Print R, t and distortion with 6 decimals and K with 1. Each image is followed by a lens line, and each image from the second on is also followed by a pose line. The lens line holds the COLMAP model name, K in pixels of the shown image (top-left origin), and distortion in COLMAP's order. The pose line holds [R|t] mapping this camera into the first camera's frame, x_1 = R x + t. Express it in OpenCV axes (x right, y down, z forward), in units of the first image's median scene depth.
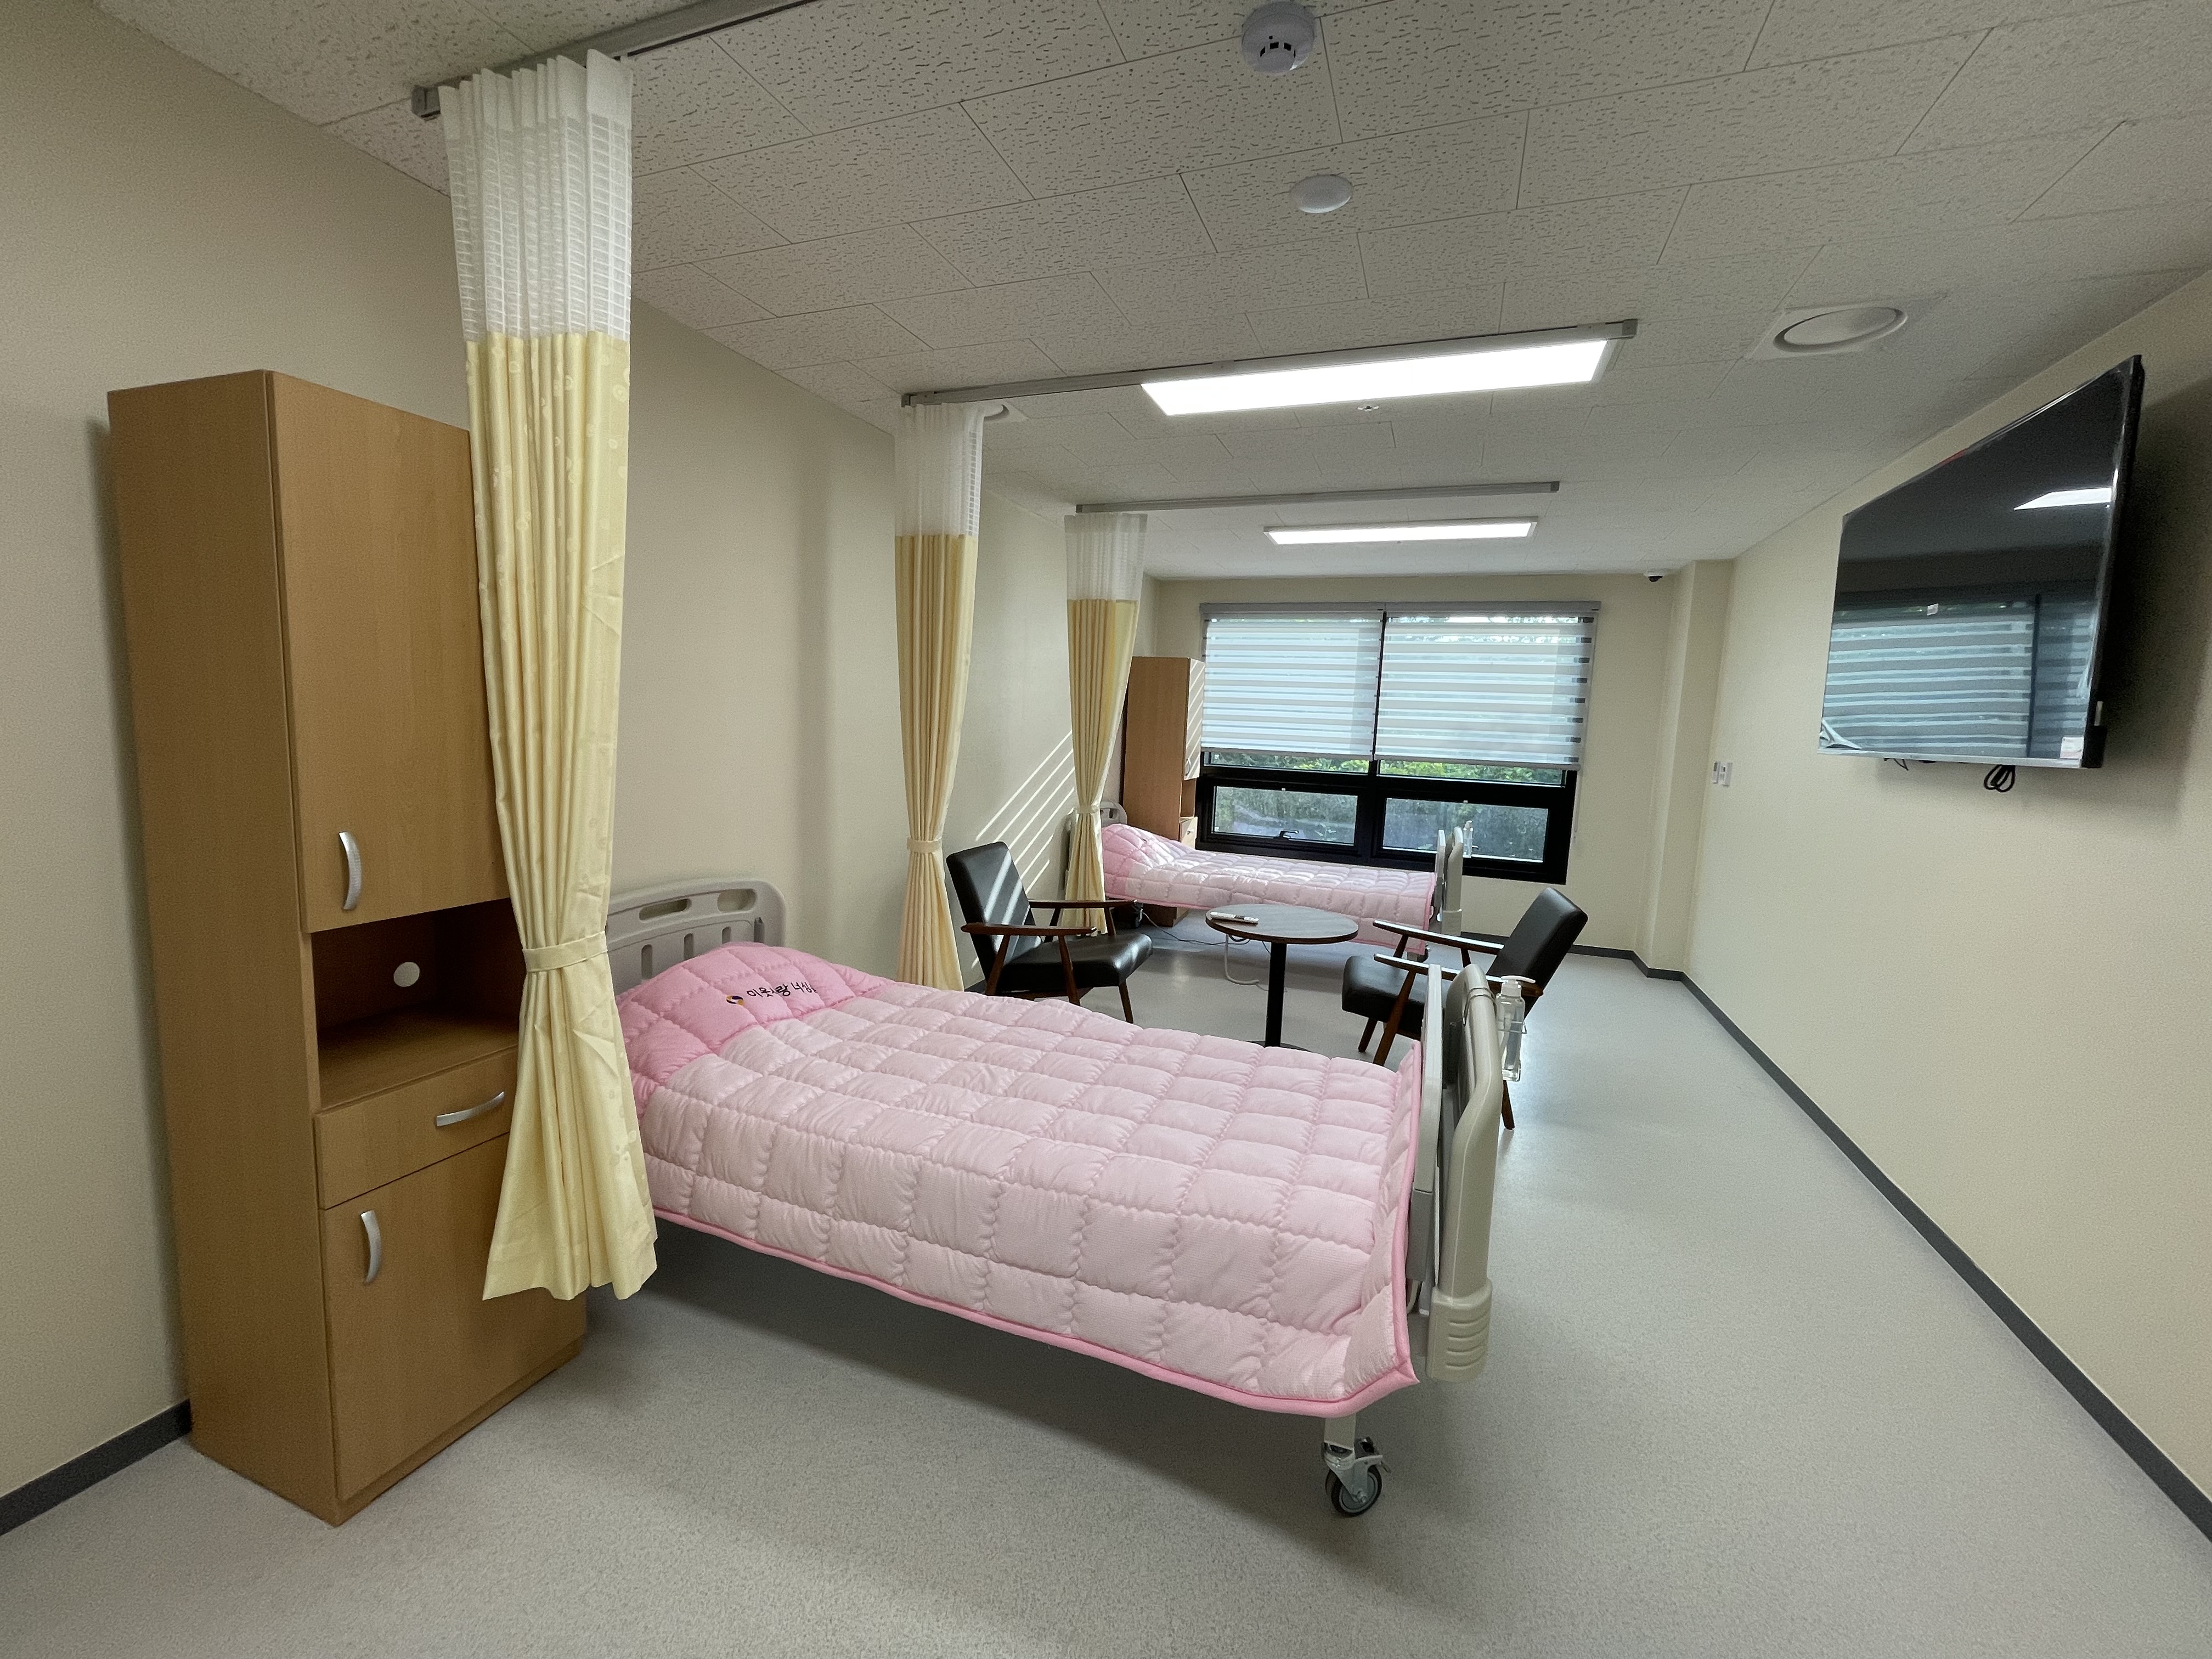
lens RADIAL K [[894.9, 0, 1104.8], [0, 894.9, 763.0], [0, 0, 1]] dist [0.110766, 0.000010]
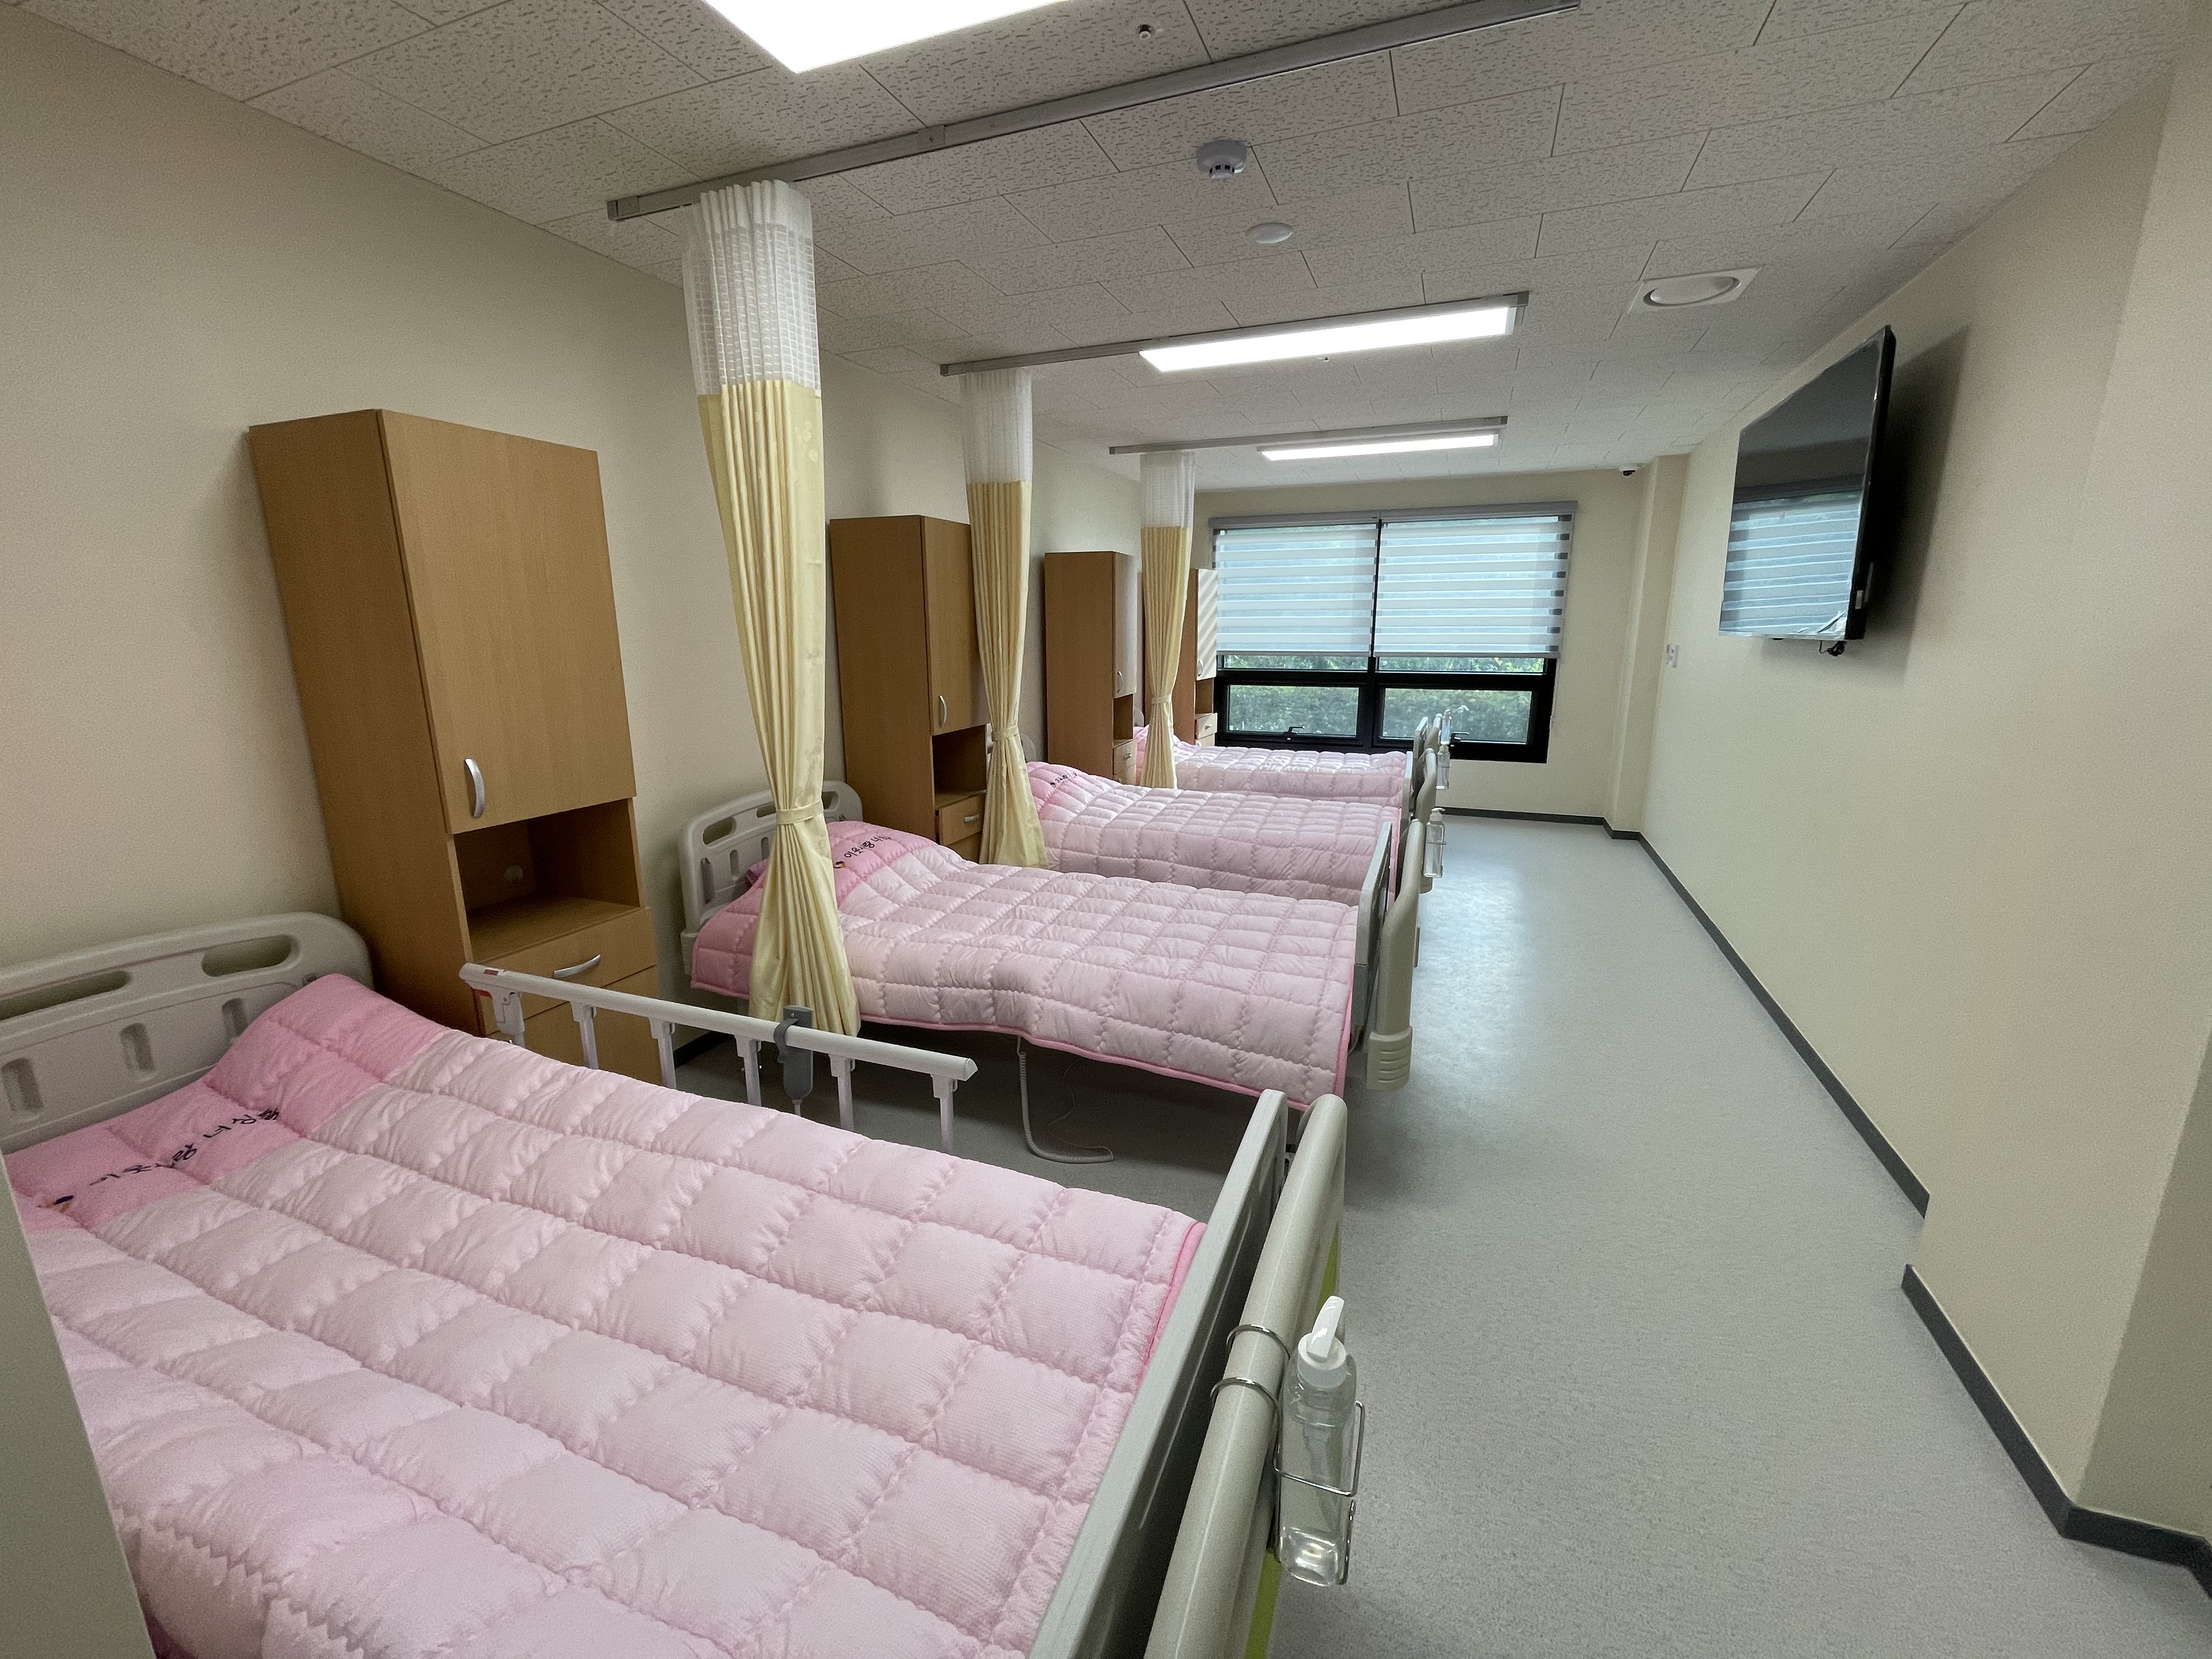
lens RADIAL K [[894.9, 0, 1104.8], [0, 894.9, 763.0], [0, 0, 1]] dist [0.110766, 0.000010]
pose [[0.999041, -0.032375, -0.029462, 0.002963], [0.035144, 0.994475, 0.098918, 0.004989], [0.026097, -0.099858, 0.994659, -0.122591]]
